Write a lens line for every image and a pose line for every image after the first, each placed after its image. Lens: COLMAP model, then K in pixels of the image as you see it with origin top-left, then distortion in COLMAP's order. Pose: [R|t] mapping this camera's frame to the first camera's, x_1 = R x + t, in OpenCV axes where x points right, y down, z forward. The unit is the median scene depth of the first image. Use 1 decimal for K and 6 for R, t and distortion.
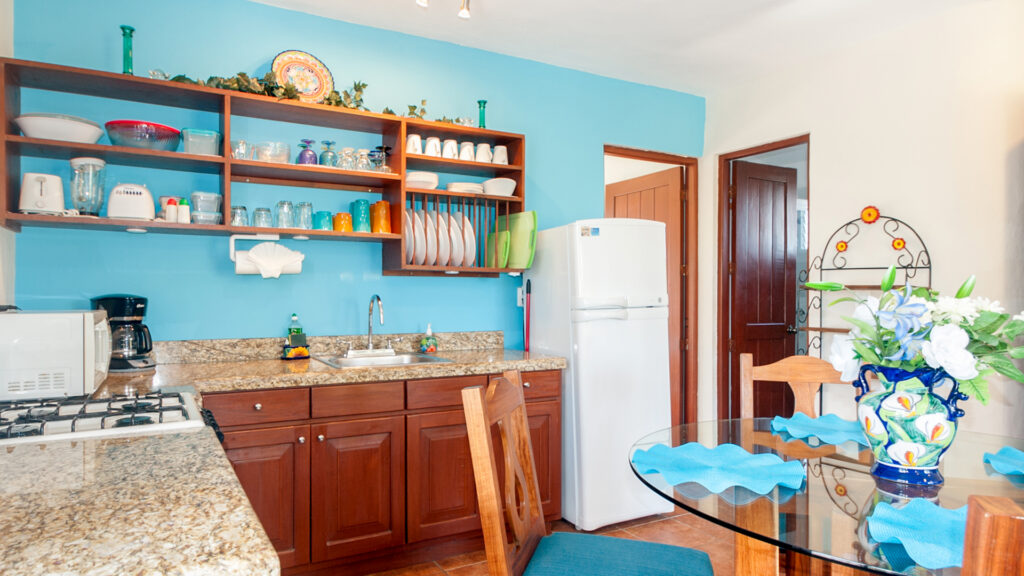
lens RADIAL K [[667.0, 0, 514.8], [0, 667.0, 296.7], [0, 0, 1]] dist [0.017900, 0.002798]
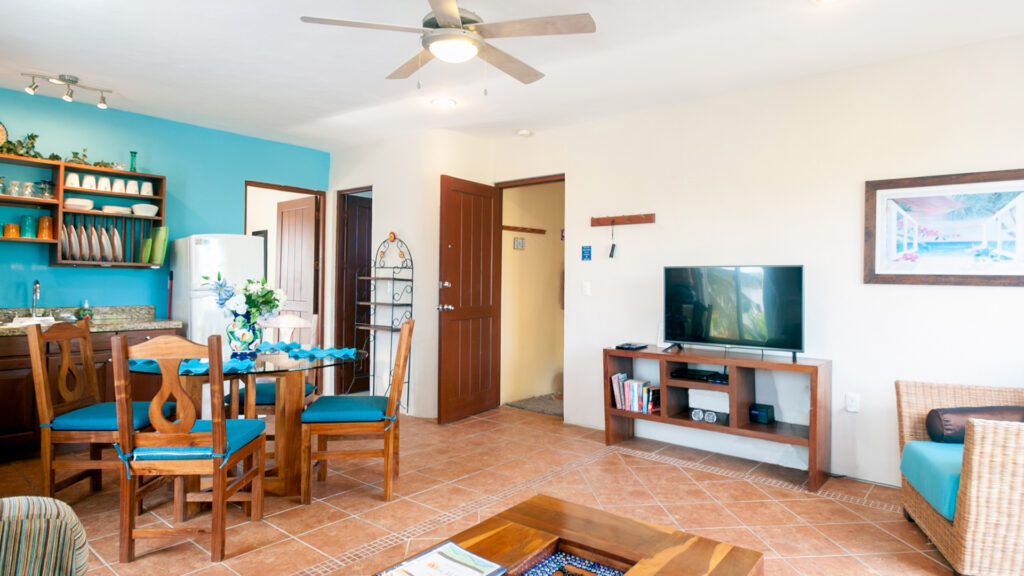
lens RADIAL K [[577.2, 0, 514.6], [0, 577.2, 272.4], [0, 0, 1]] dist [-0.003618, -0.006188]
pose [[0.932371, 0.014802, 0.361199, 0.305562], [-0.007547, 0.999741, -0.021489, -0.000772], [-0.361423, 0.017310, 0.932241, -0.547007]]
